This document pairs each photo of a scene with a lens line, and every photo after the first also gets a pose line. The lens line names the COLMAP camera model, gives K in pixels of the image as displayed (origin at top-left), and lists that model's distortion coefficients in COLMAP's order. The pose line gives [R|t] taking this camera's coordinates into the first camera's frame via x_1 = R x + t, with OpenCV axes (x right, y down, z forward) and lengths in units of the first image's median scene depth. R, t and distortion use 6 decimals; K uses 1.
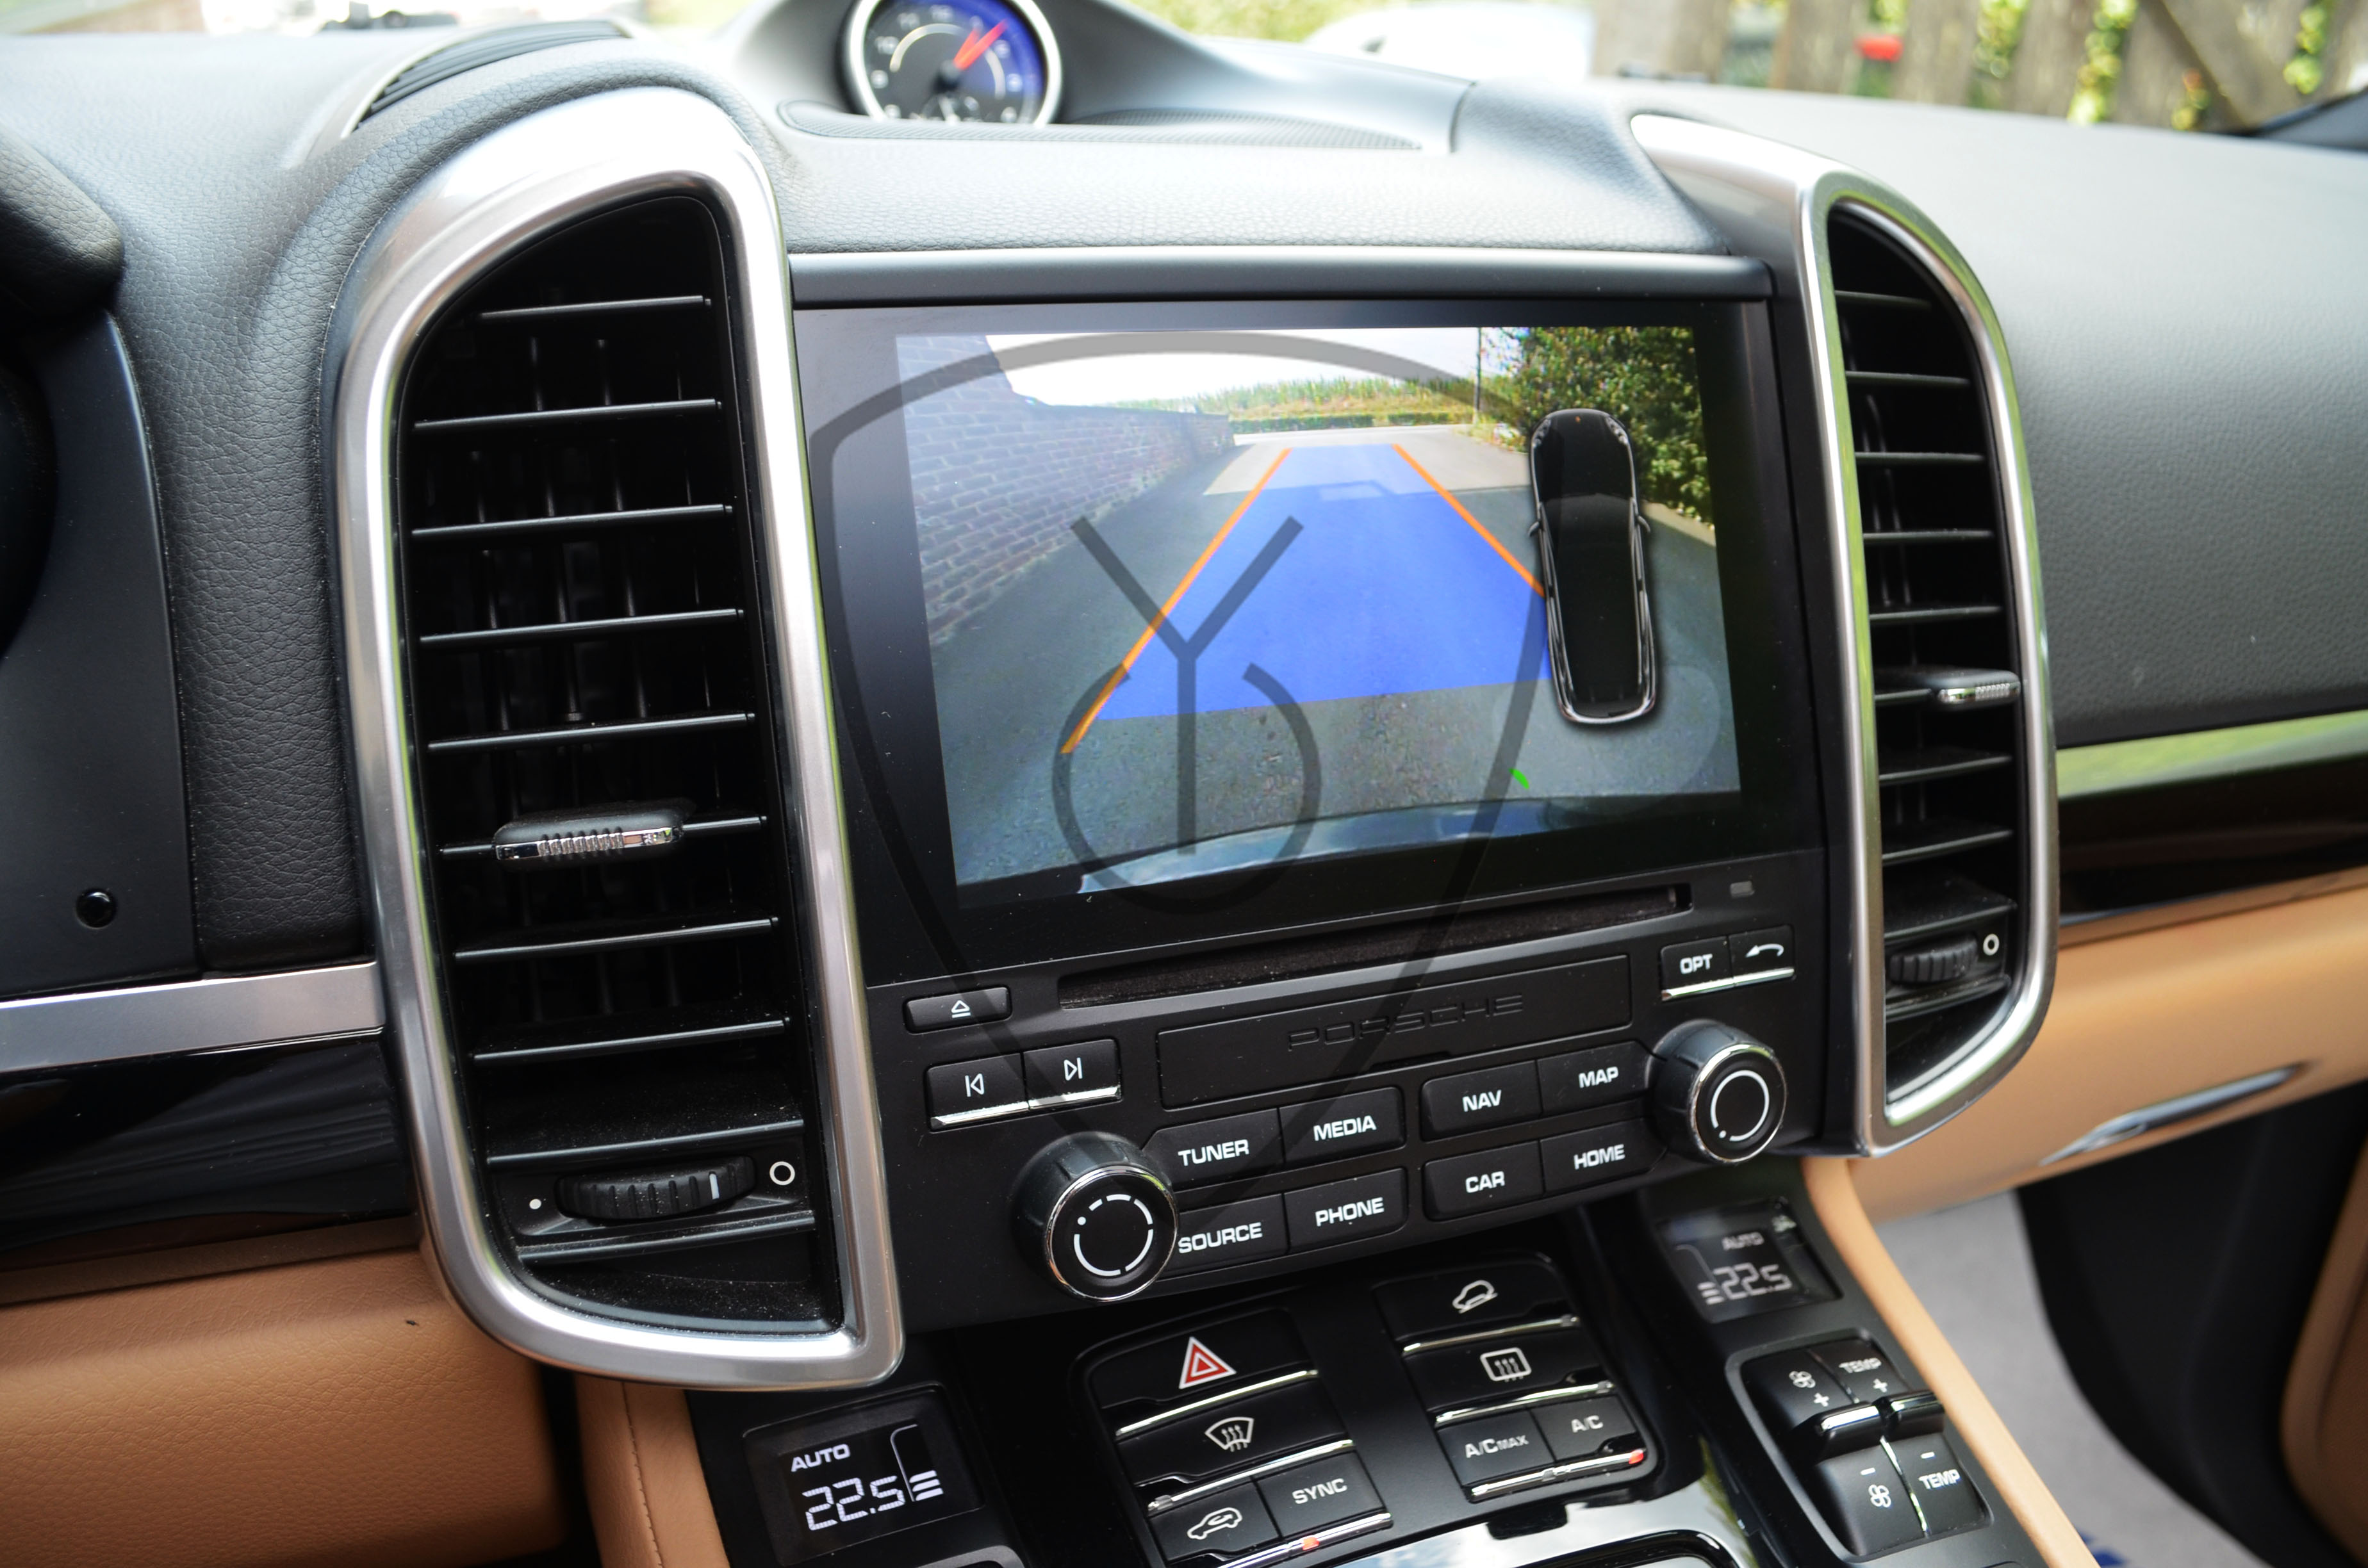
lens RADIAL K [[1854.5, 0, 1237.7], [0, 1854.5, 800.5], [0, 0, 1]] dist [-0.076696, 0.013991]
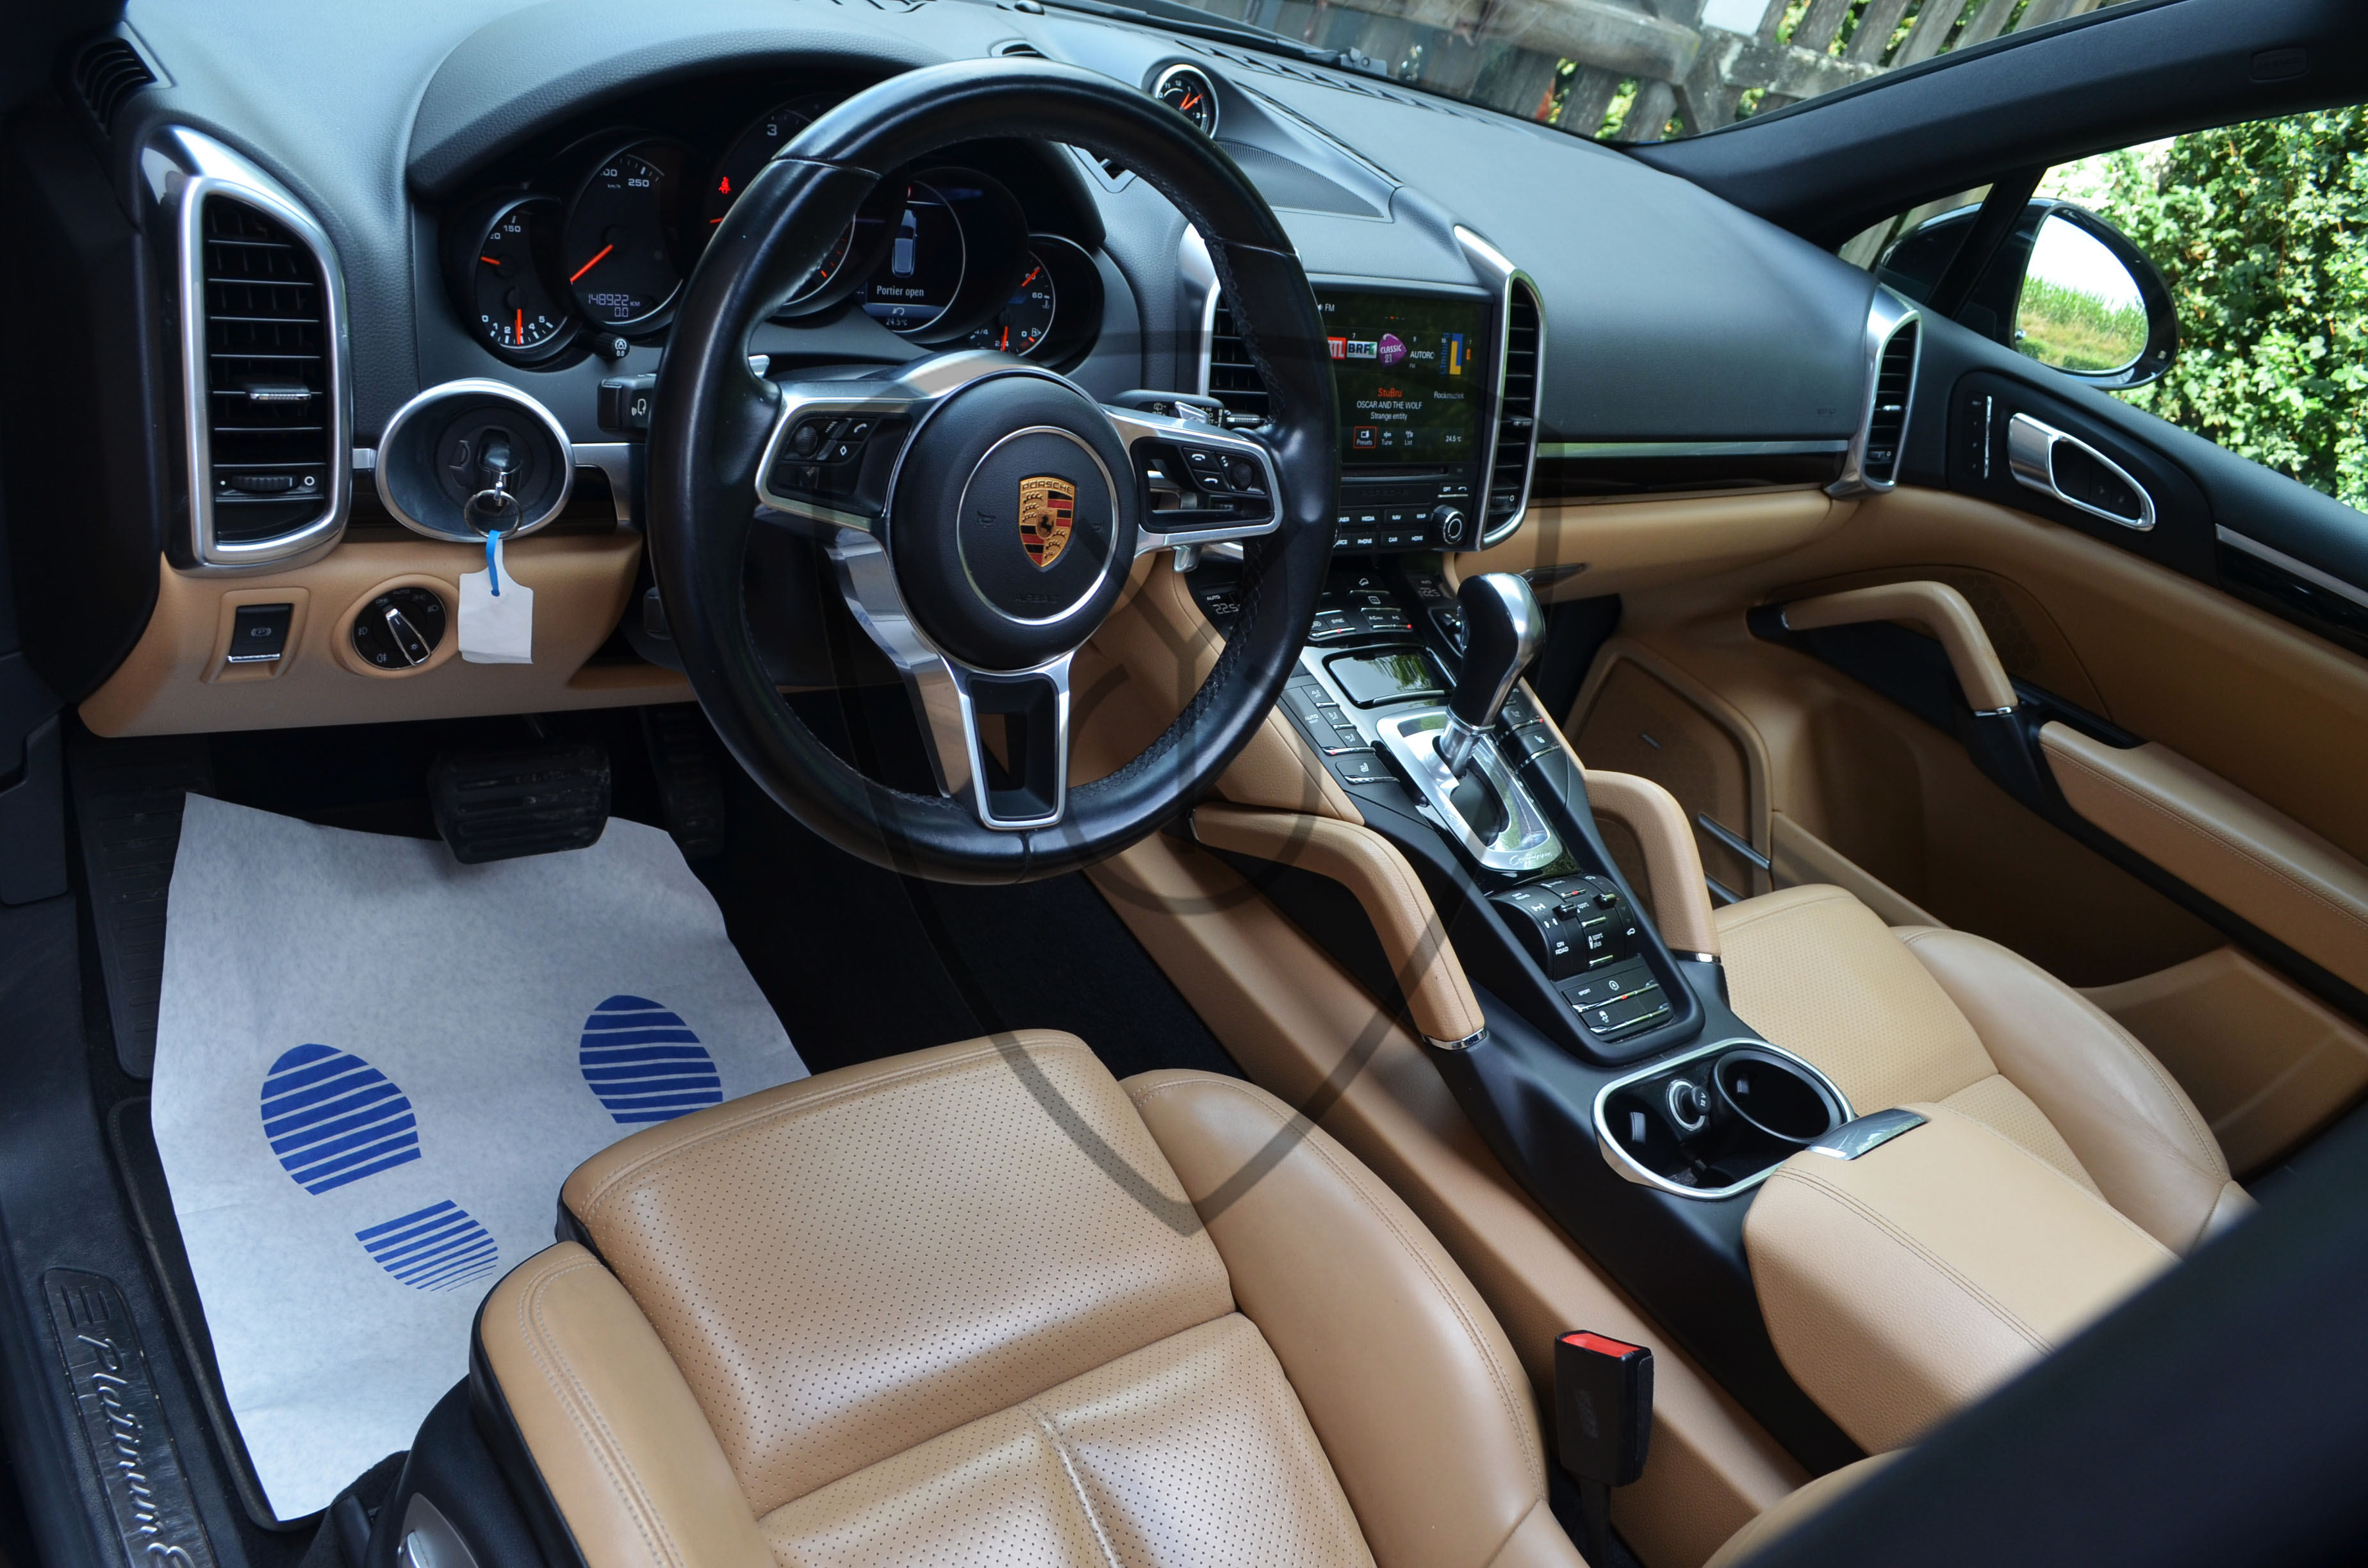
lens RADIAL K [[1854.5, 0, 1199.2], [0, 1854.5, 804.0], [0, 0, 1]] dist [-0.076696, 0.013991]
pose [[0.933616, 0.063634, 0.352580, -1.361199], [-0.136670, 0.972941, 0.186296, 0.075525], [-0.331185, -0.222116, 0.917050, -2.168554]]
